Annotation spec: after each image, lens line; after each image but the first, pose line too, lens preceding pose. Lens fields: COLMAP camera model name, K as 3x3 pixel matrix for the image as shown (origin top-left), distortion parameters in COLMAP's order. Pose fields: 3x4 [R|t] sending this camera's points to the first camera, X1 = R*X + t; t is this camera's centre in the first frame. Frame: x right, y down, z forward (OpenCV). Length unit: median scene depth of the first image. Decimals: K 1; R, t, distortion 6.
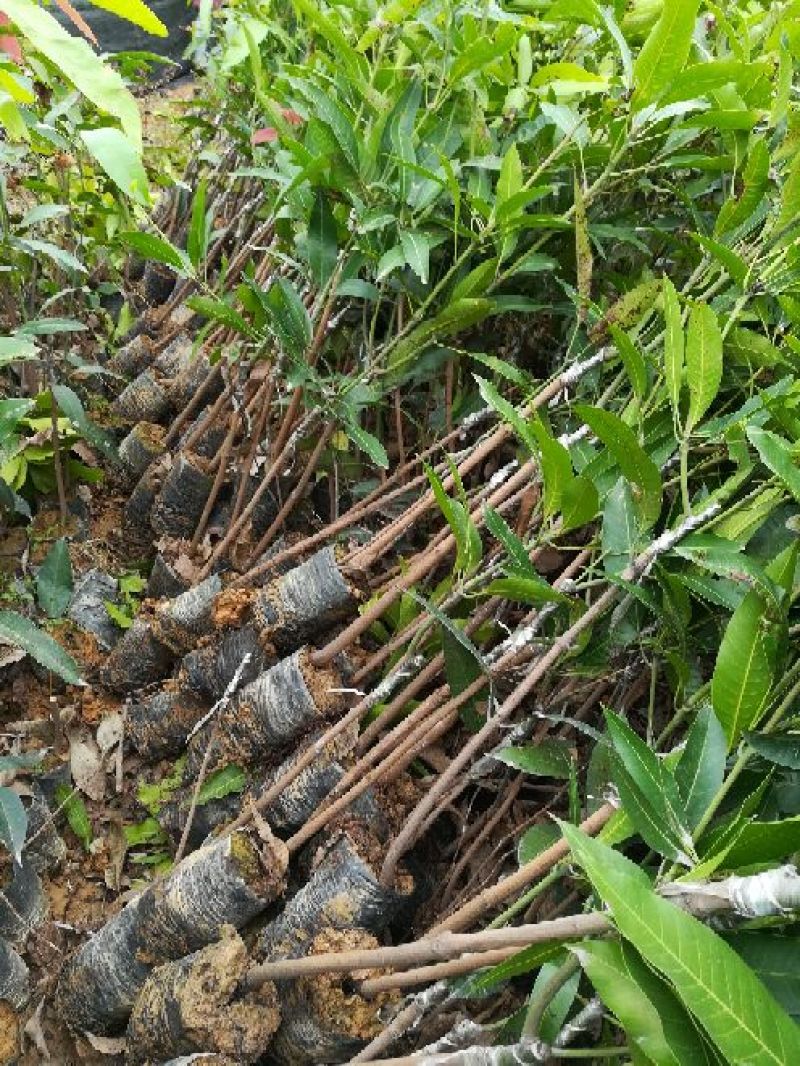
lens RADIAL K [[840.5, 0, 400.0], [0, 840.5, 533.0], [0, 0, 1]] dist [0.012244, 0.008561]
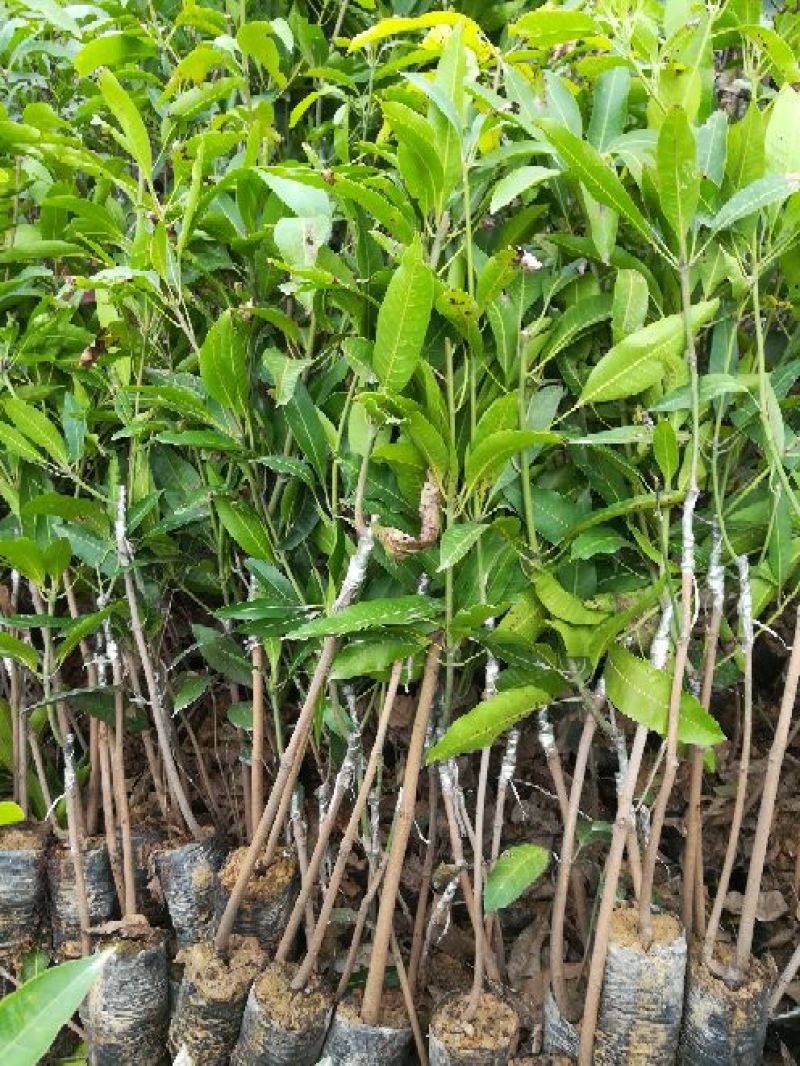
lens RADIAL K [[840.5, 0, 400.0], [0, 840.5, 533.0], [0, 0, 1]] dist [0.012244, 0.008561]
pose [[0.343358, -0.723434, 0.598956, -0.284333], [0.686686, 0.628445, 0.365402, -0.132841], [-0.640756, 0.285831, 0.712554, -0.242279]]
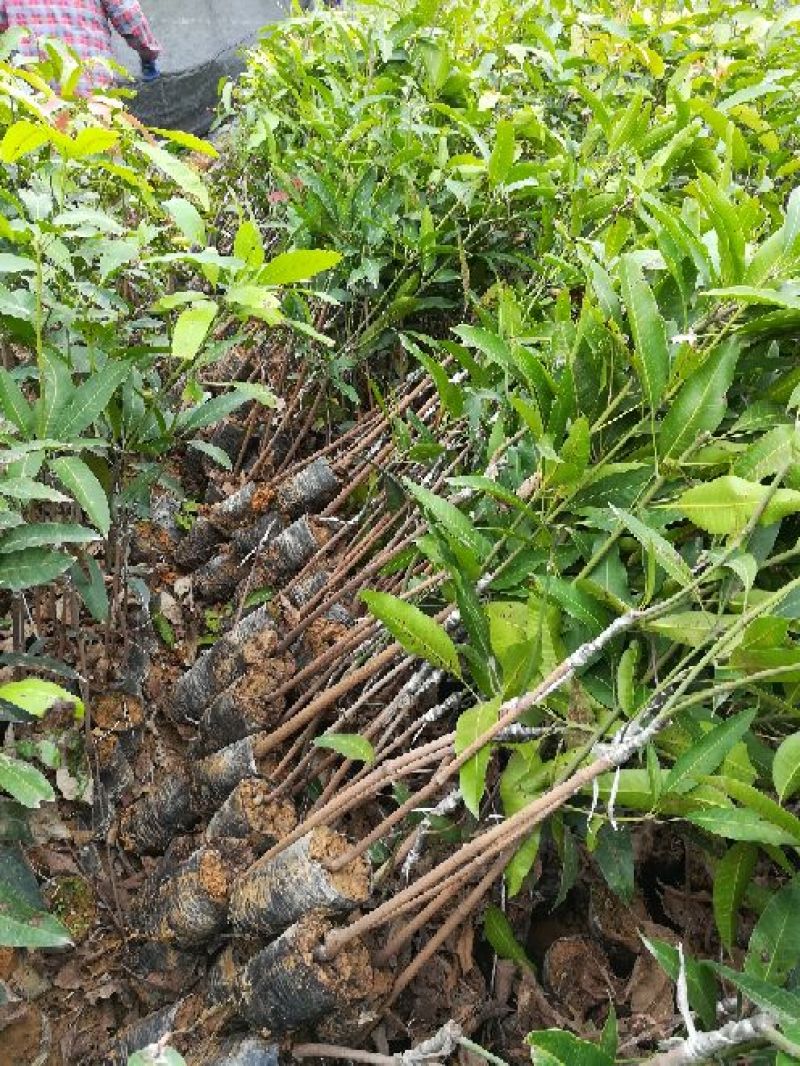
lens RADIAL K [[840.5, 0, 400.0], [0, 840.5, 533.0], [0, 0, 1]] dist [0.012244, 0.008561]
pose [[0.999765, -0.017282, -0.013116, 0.083651], [0.016762, 0.999107, -0.038782, 0.239701], [0.013774, 0.038553, 0.999162, -0.615343]]
